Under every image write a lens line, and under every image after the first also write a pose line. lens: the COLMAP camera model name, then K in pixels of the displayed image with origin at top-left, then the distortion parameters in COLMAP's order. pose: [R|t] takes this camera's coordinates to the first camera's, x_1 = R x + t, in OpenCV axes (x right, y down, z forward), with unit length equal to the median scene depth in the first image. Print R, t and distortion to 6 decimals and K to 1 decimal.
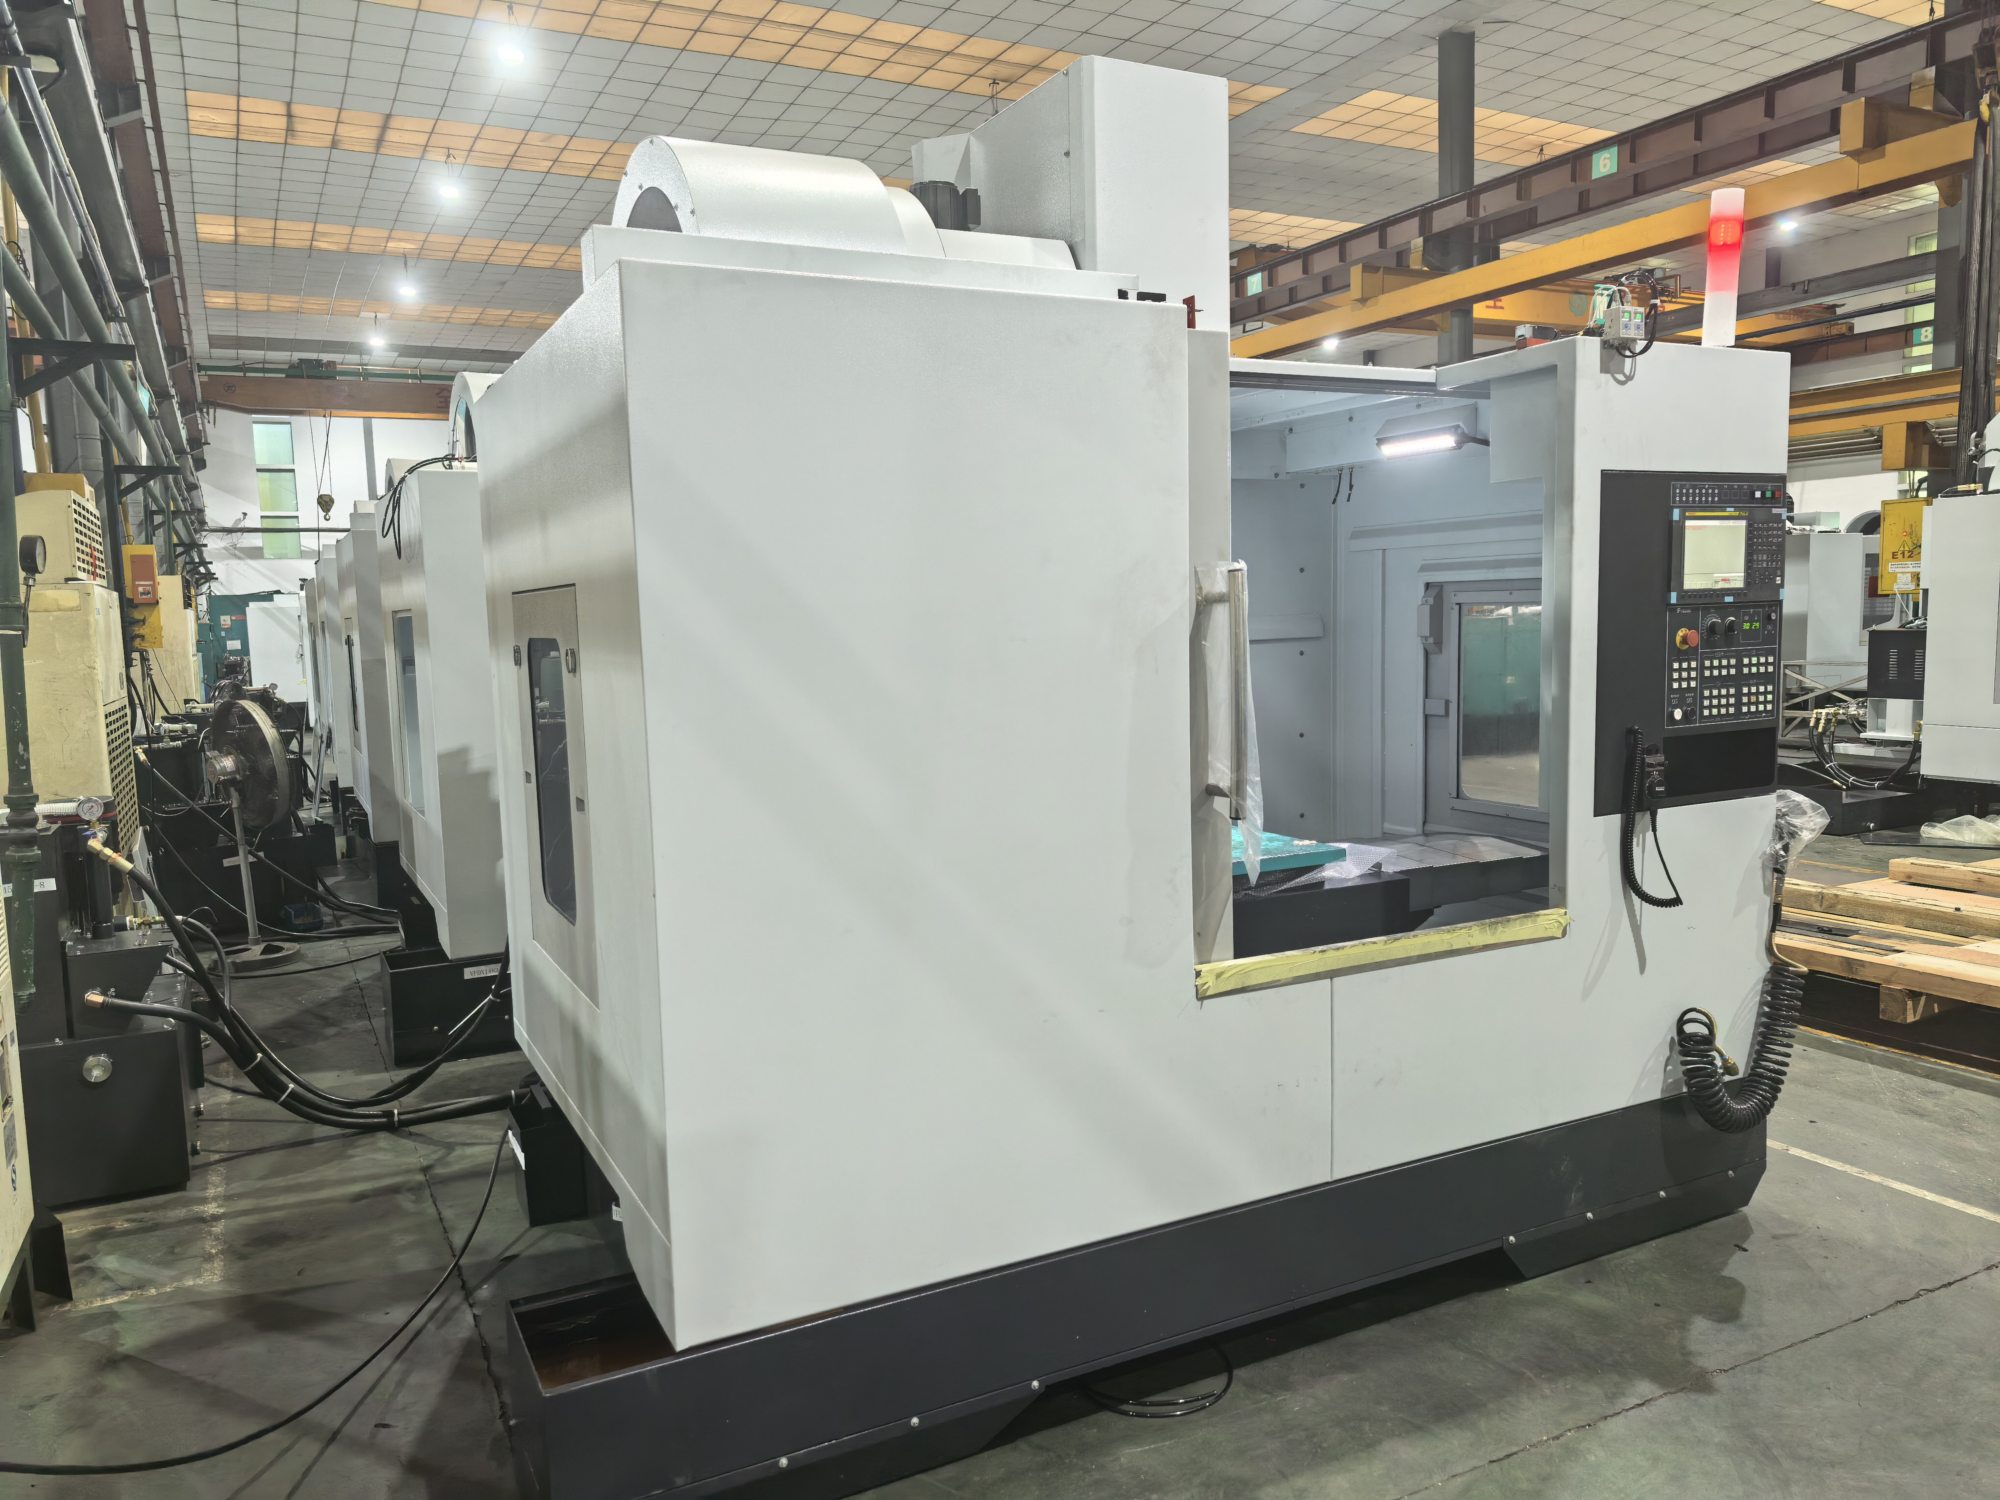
lens RADIAL K [[1468.0, 0, 968.6], [0, 1468.0, 737.4], [0, 0, 1]] dist [0.021289, -0.015533]
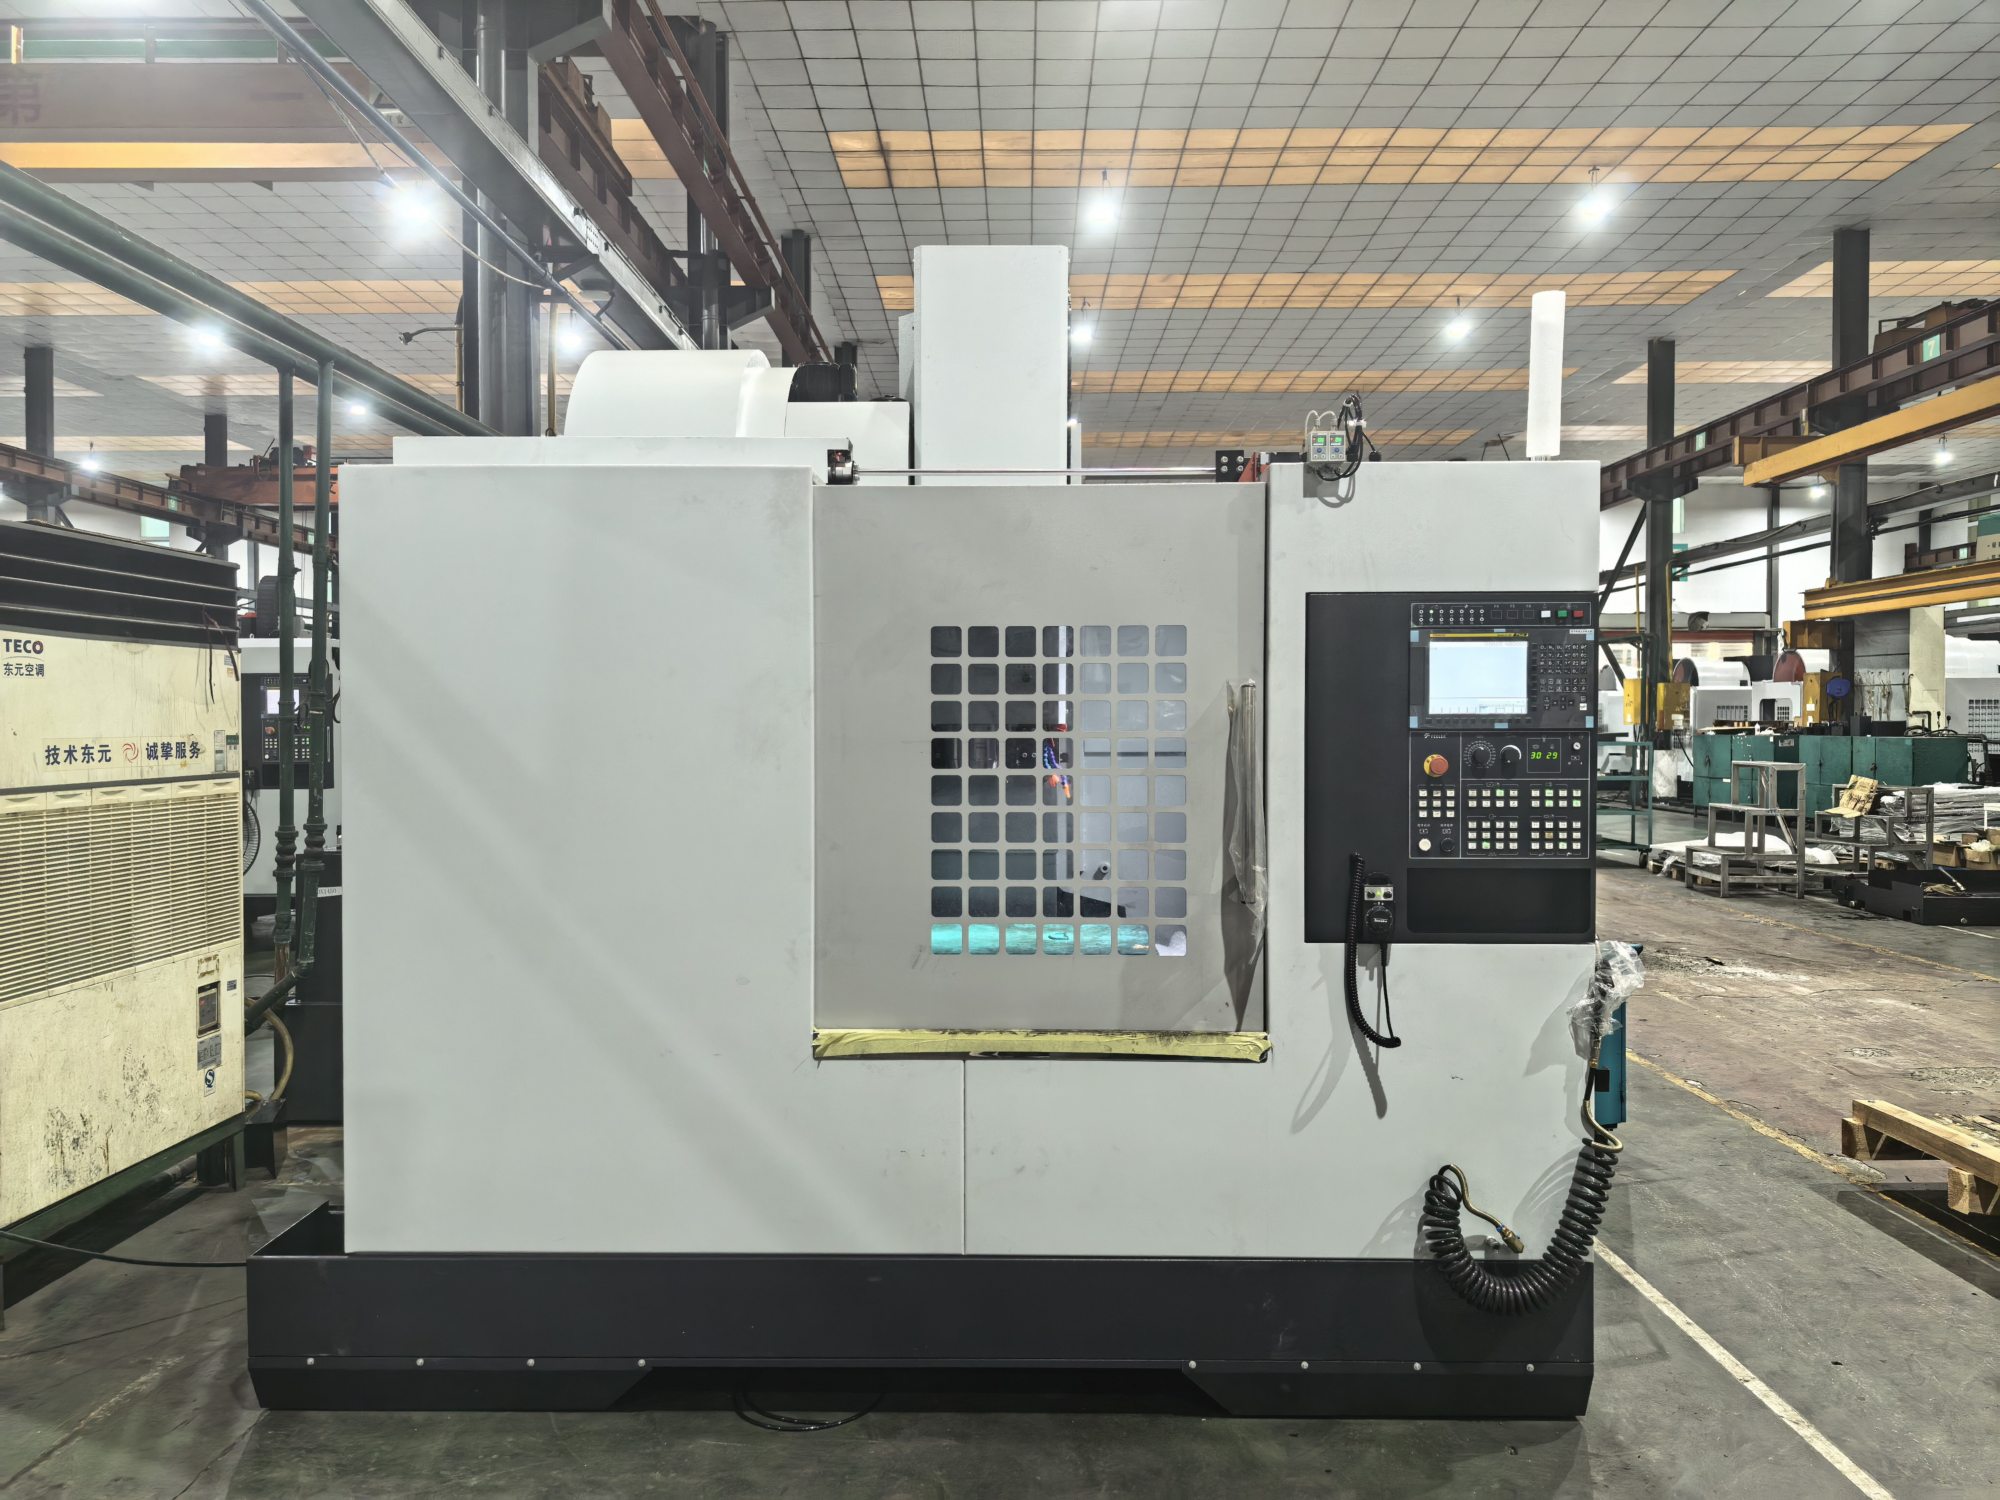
lens RADIAL K [[1468.0, 0, 985.6], [0, 1468.0, 712.1], [0, 0, 1]] dist [0.021289, -0.015533]
pose [[0.881336, 0.026609, -0.471741, 0.658603], [-0.065937, 0.995570, -0.067030, -0.018130], [0.467868, 0.090181, 0.879186, 0.026166]]
